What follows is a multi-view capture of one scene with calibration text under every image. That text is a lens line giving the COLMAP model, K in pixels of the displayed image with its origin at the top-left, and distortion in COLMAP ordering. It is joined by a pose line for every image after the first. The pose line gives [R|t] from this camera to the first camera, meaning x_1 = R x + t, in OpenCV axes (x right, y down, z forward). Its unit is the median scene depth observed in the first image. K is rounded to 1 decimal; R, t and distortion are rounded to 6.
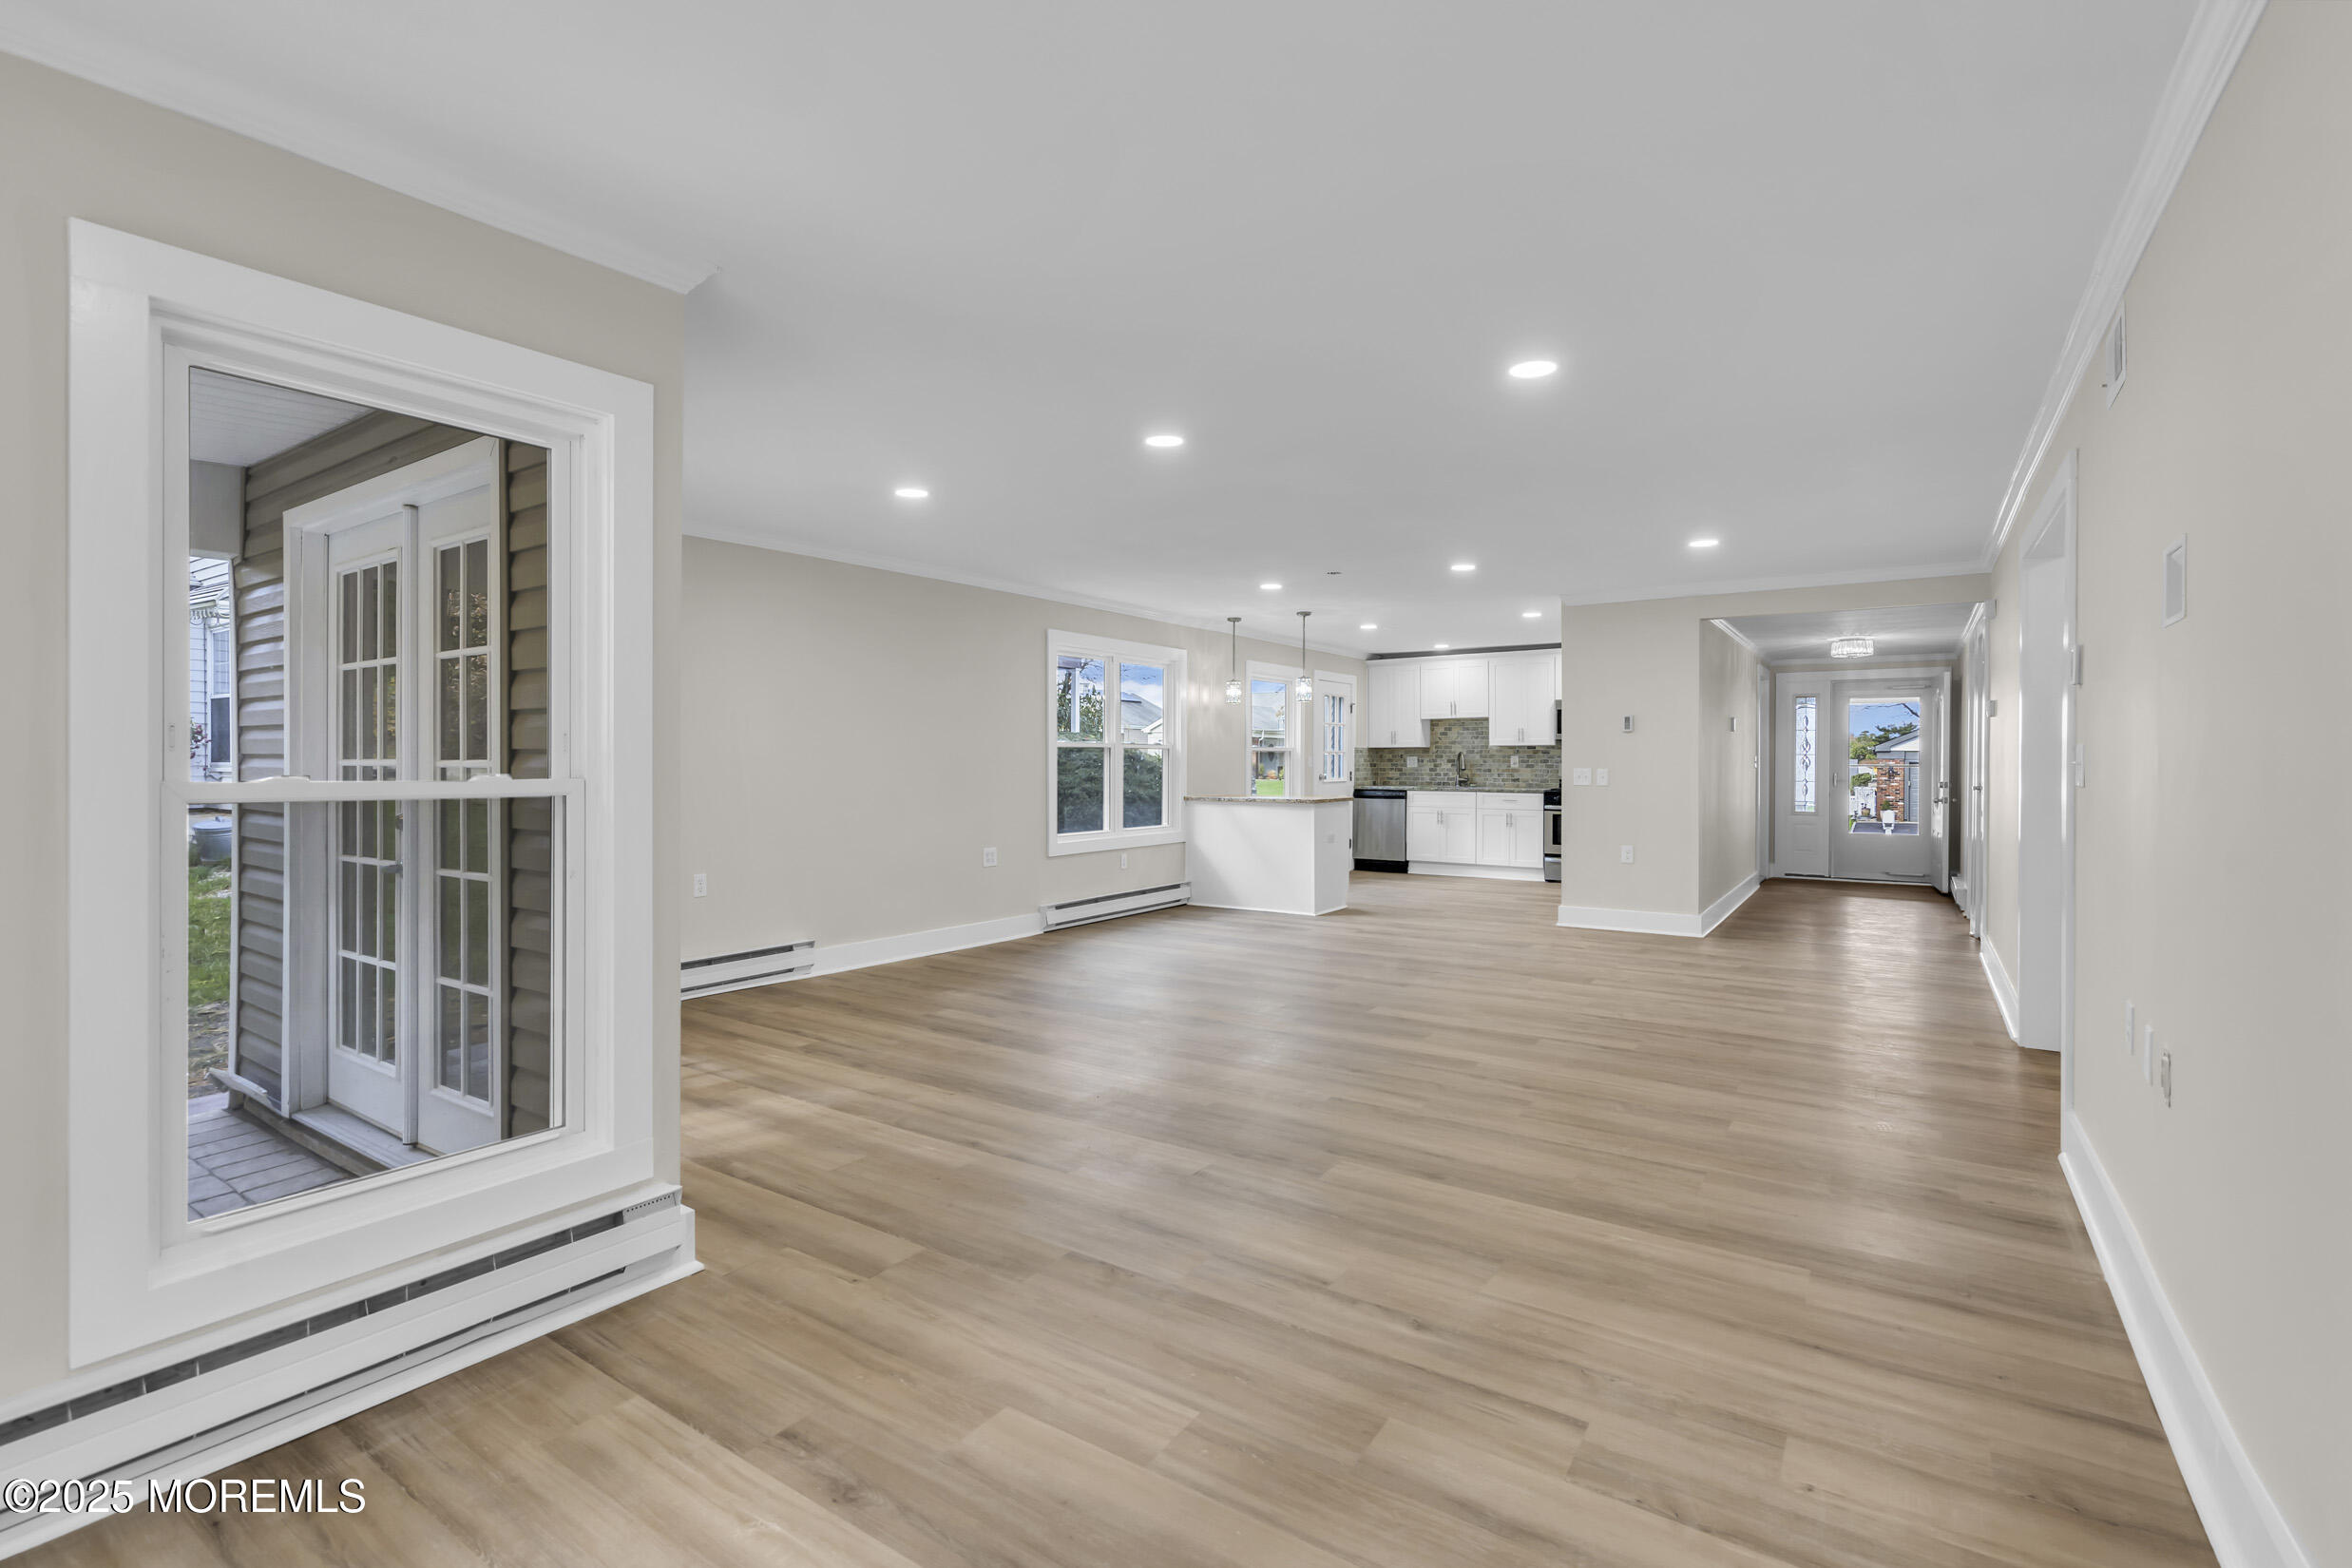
lens RADIAL K [[1074.6, 0, 1188.8], [0, 1074.6, 771.5], [0, 0, 1]] dist [-0.001097, 0.000050]
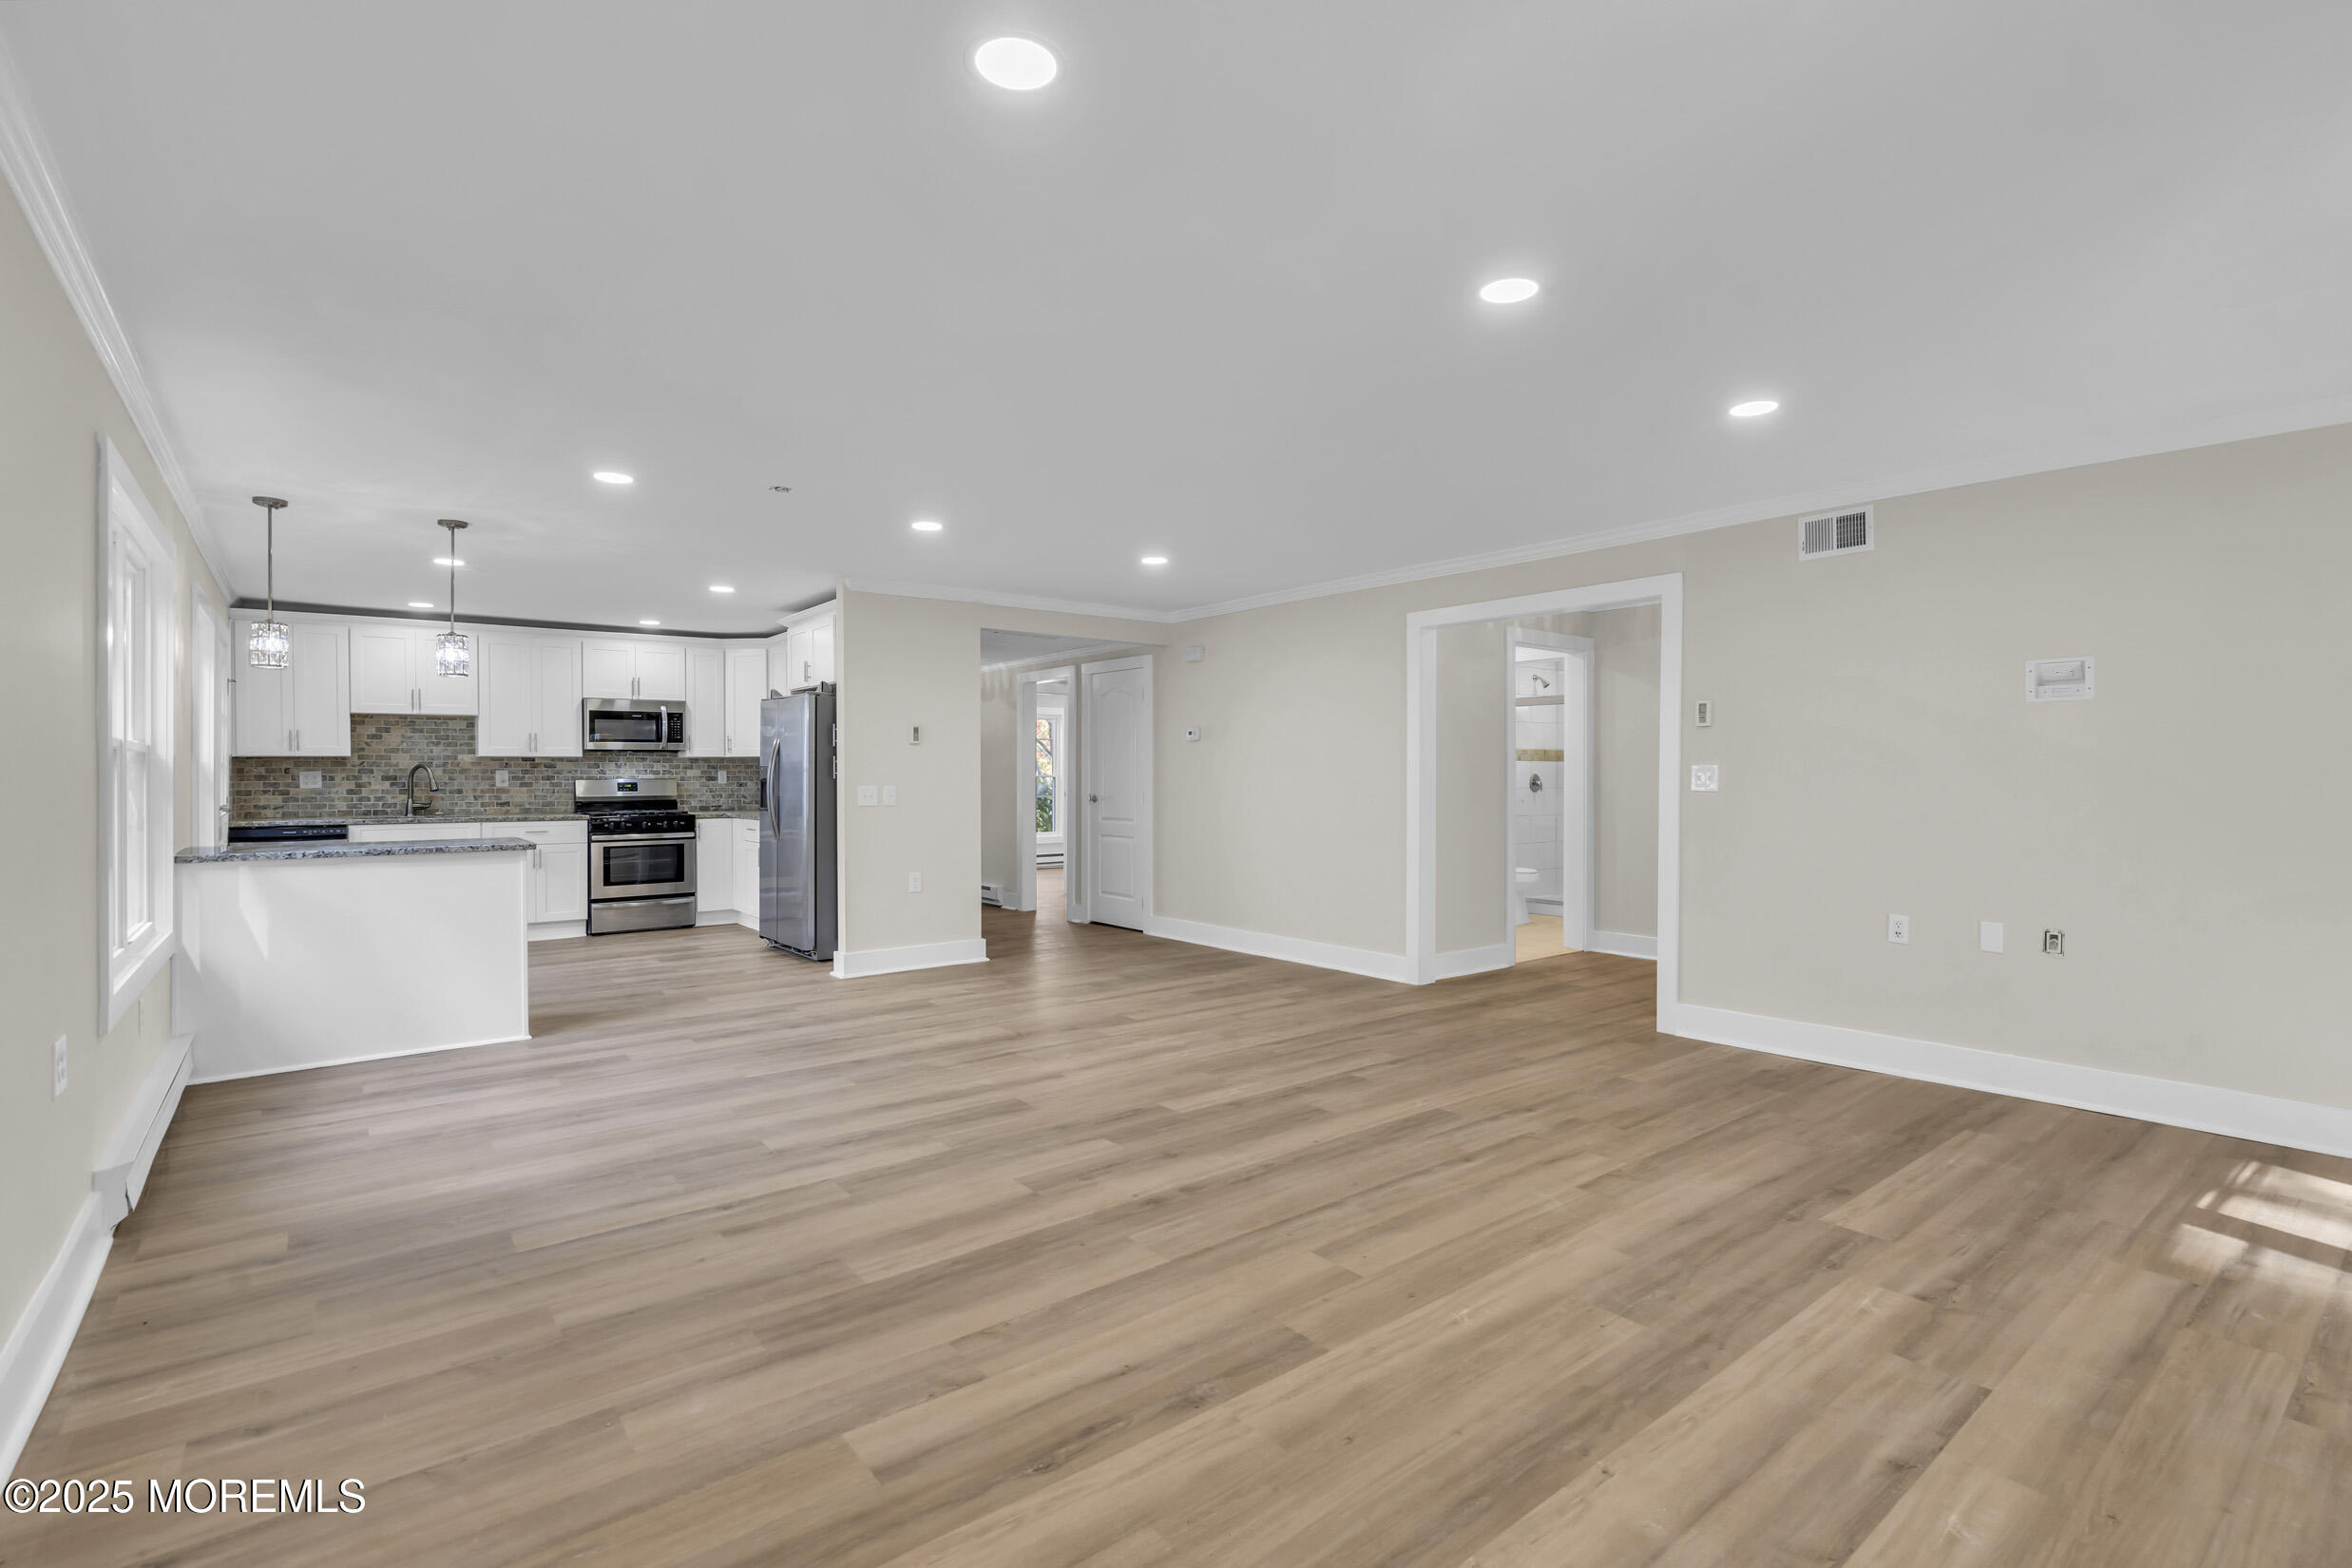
lens RADIAL K [[1074.6, 0, 1188.8], [0, 1074.6, 771.5], [0, 0, 1]] dist [-0.001097, 0.000050]
pose [[0.304297, 0.000319, 0.952577, -0.363395], [0.012882, 0.999907, -0.004450, -0.007111], [-0.952490, 0.013625, 0.304264, 0.507165]]
